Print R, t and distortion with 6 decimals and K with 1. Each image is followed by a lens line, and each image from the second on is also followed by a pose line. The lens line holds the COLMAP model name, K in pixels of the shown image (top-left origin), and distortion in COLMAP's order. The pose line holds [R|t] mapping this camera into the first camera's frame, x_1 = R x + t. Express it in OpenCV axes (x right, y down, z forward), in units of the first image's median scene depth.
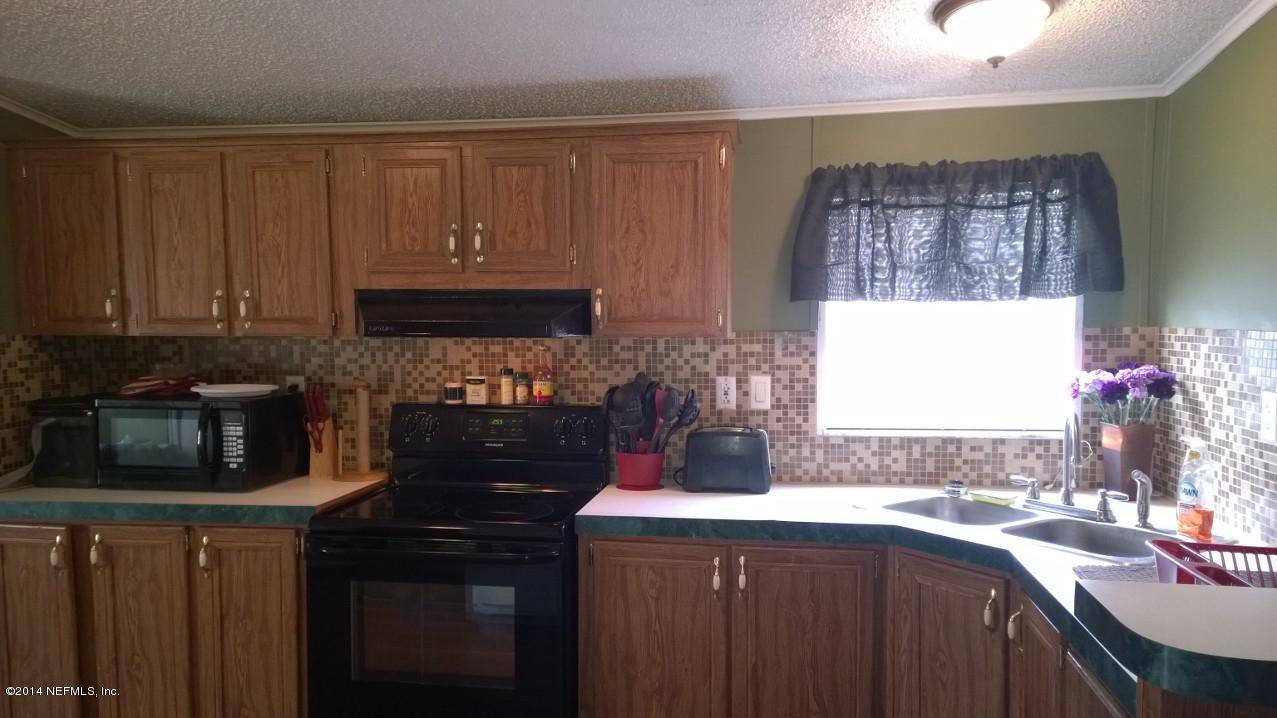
lens RADIAL K [[934.8, 0, 628.4], [0, 934.8, 377.0], [0, 0, 1]] dist [0.091773, -0.064405]
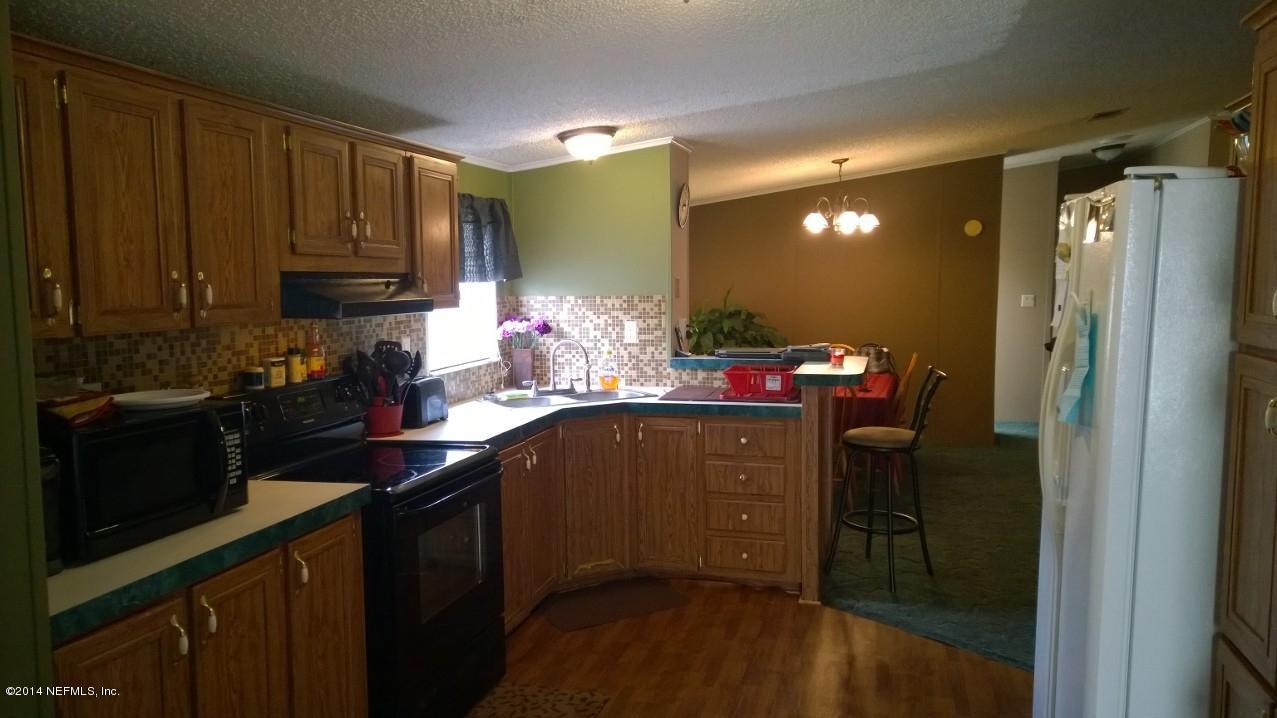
lens RADIAL K [[934.8, 0, 640.5], [0, 934.8, 369.8], [0, 0, 1]] dist [0.091773, -0.064405]
pose [[0.108152, -0.097186, 0.989373, -1.172549], [0.079605, 0.992861, 0.088827, -0.049529], [-0.990942, 0.069152, 0.115116, 0.524587]]
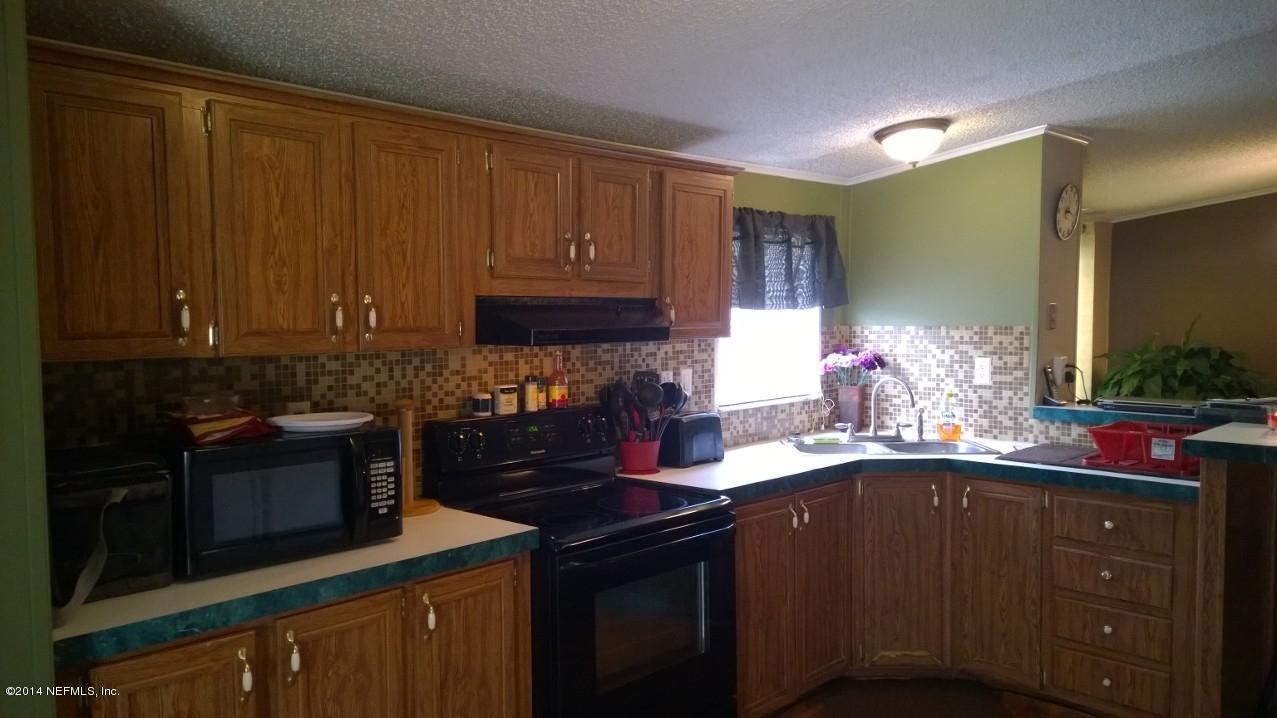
lens RADIAL K [[934.8, 0, 630.1], [0, 934.8, 373.6], [0, 0, 1]] dist [0.091773, -0.064405]
pose [[0.583257, -0.054641, 0.810448, -0.918967], [0.061509, 0.997841, 0.023009, -0.028788], [-0.809956, 0.036429, 0.585358, 0.341820]]
